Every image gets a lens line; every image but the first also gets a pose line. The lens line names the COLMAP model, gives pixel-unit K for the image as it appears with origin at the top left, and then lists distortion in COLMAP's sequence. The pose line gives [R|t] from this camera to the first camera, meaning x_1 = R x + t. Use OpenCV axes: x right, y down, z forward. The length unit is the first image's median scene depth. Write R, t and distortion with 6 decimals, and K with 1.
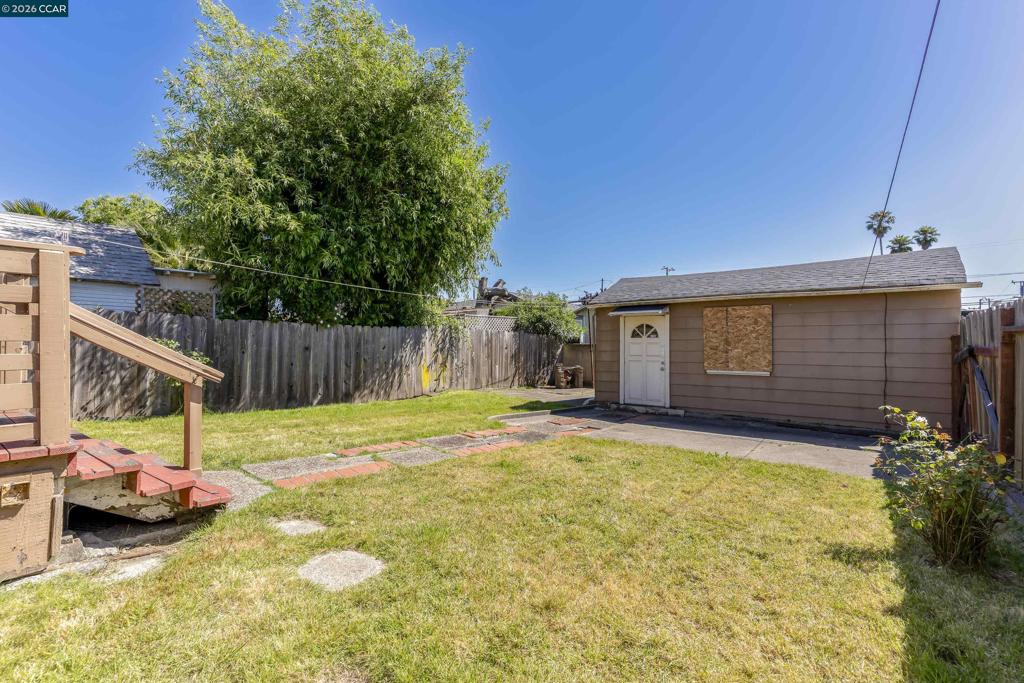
lens RADIAL K [[487.0, 0, 506.5], [0, 487.0, 346.6], [0, 0, 1]] dist [0.003428, 0.000883]
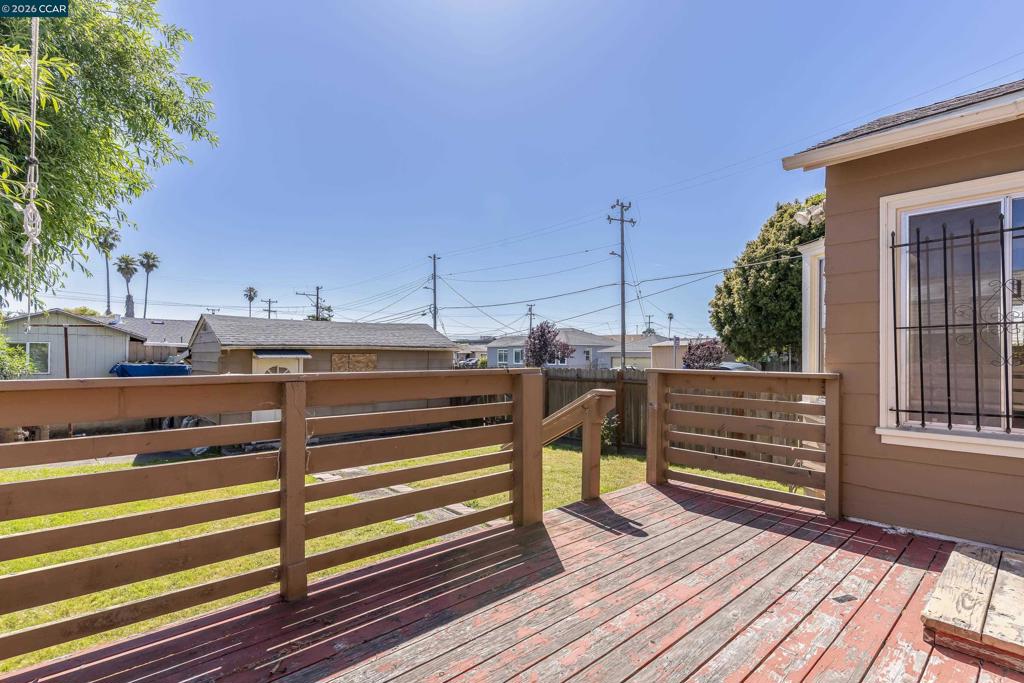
lens RADIAL K [[498.5, 0, 518.7], [0, 498.5, 337.9], [0, 0, 1]] dist [0.002163, 0.000549]
pose [[0.135366, 0.035900, 0.990145, -0.738466], [0.007425, 0.999279, -0.037246, -0.064687], [-0.990768, 0.012393, 0.135002, 0.324851]]
